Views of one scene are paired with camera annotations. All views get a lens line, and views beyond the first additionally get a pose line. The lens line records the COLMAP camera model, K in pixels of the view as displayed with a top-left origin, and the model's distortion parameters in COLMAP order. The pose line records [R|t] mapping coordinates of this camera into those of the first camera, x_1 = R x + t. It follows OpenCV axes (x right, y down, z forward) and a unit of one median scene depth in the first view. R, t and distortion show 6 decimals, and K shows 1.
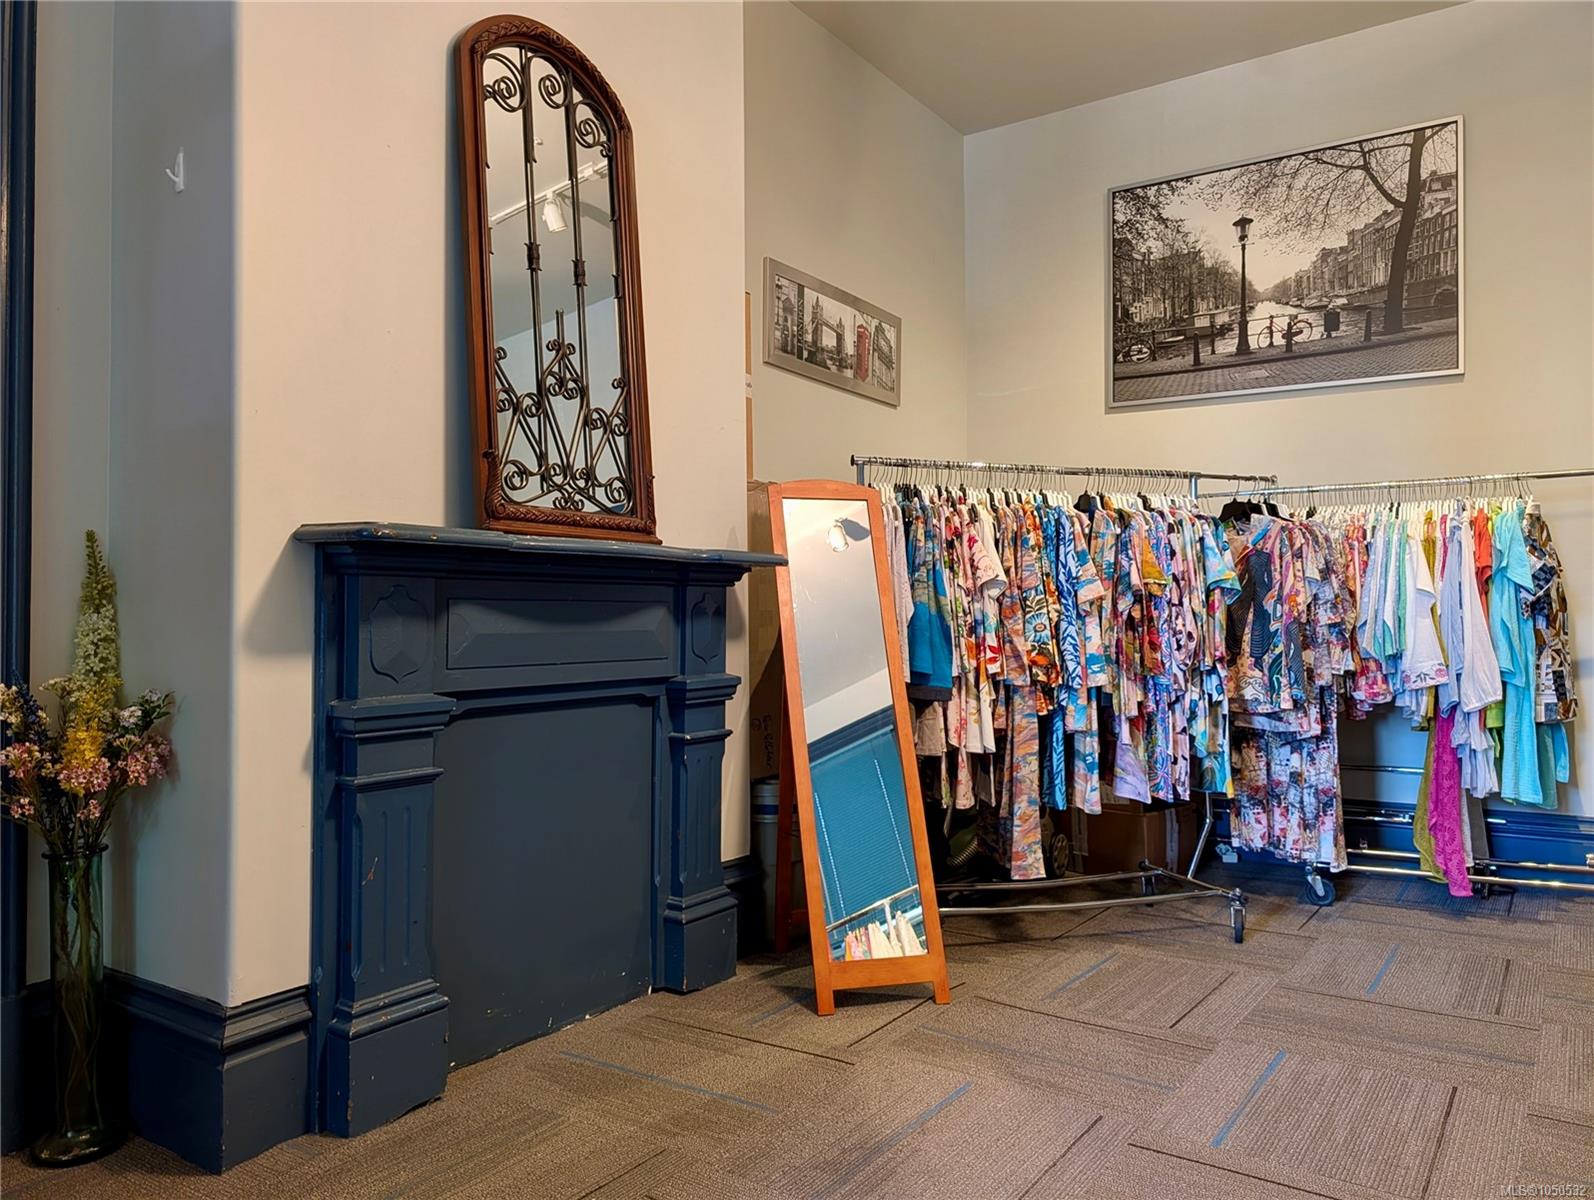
lens RADIAL K [[1134.9, 0, 797.0], [0, 1134.9, 600.0], [0, 0, 1]] dist [0.001021, 0.000782]
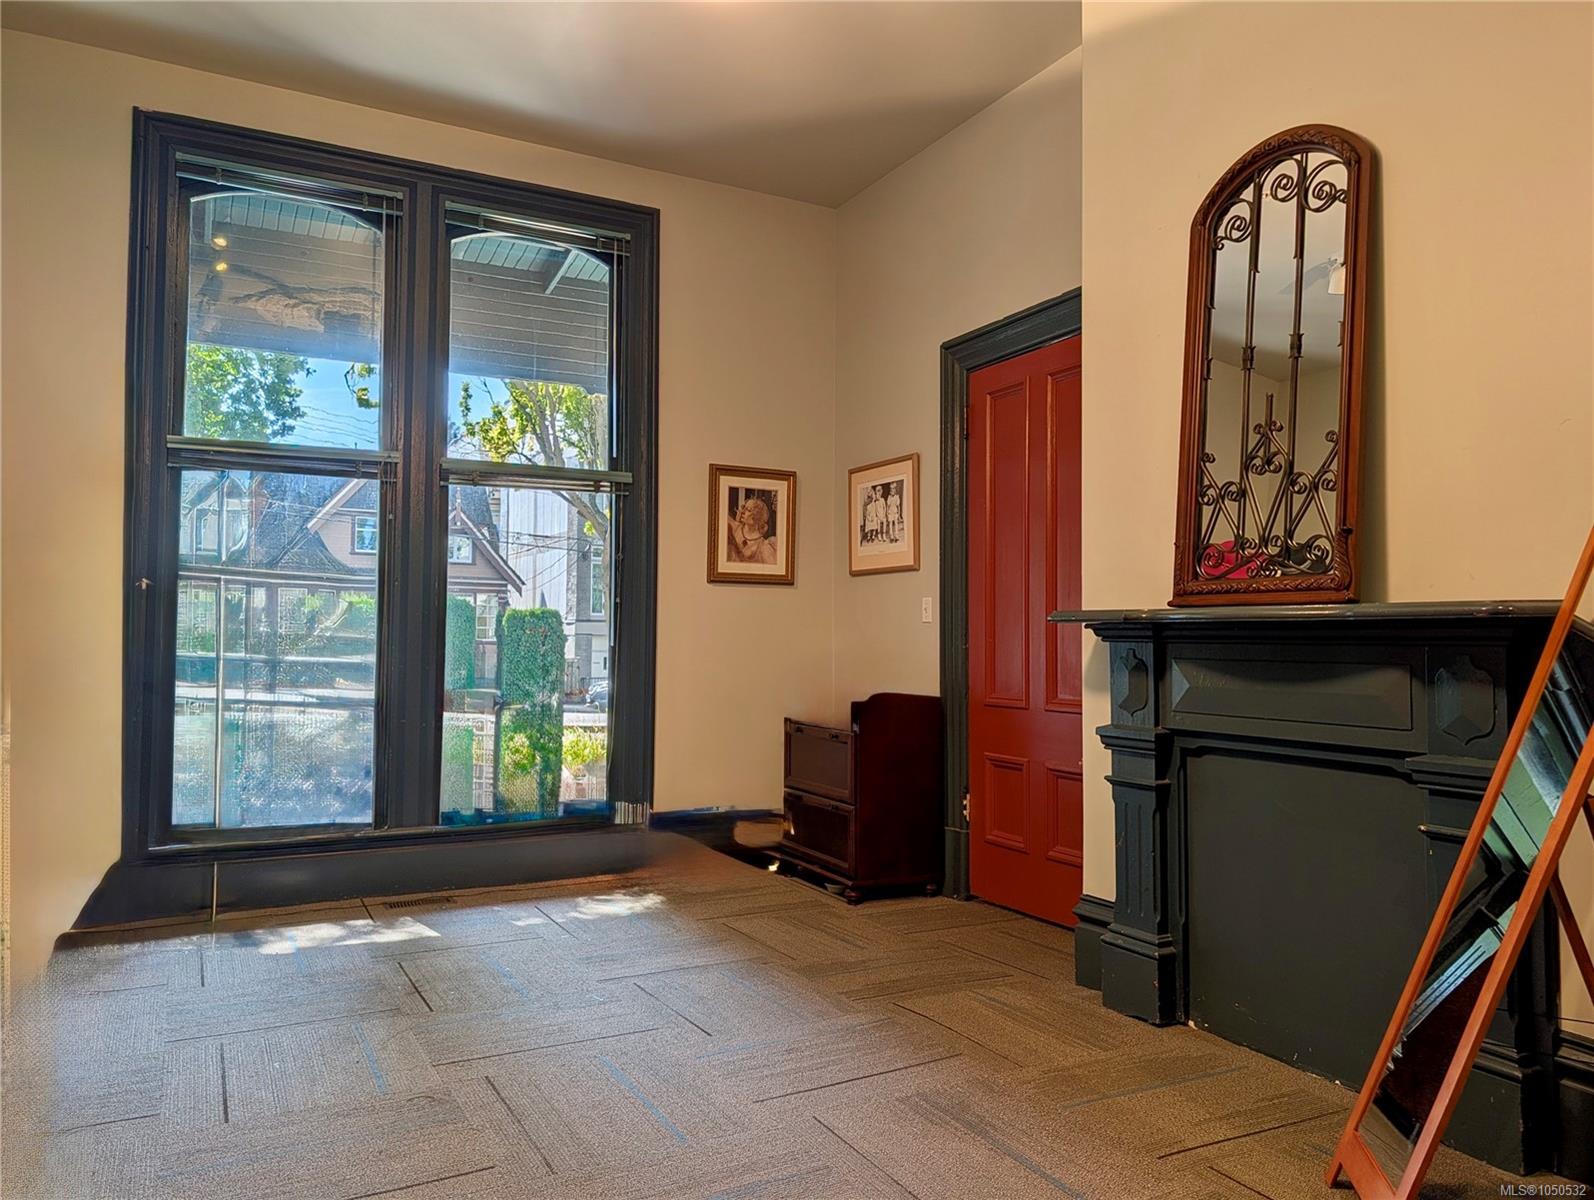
lens RADIAL K [[1134.9, 0, 797.0], [0, 1134.9, 600.0], [0, 0, 1]] dist [0.001021, 0.000782]
pose [[-0.464106, -0.037577, -0.884982, 0.986508], [0.005337, 0.998963, -0.045215, -0.009847], [0.885764, -0.025707, -0.463424, 1.124614]]
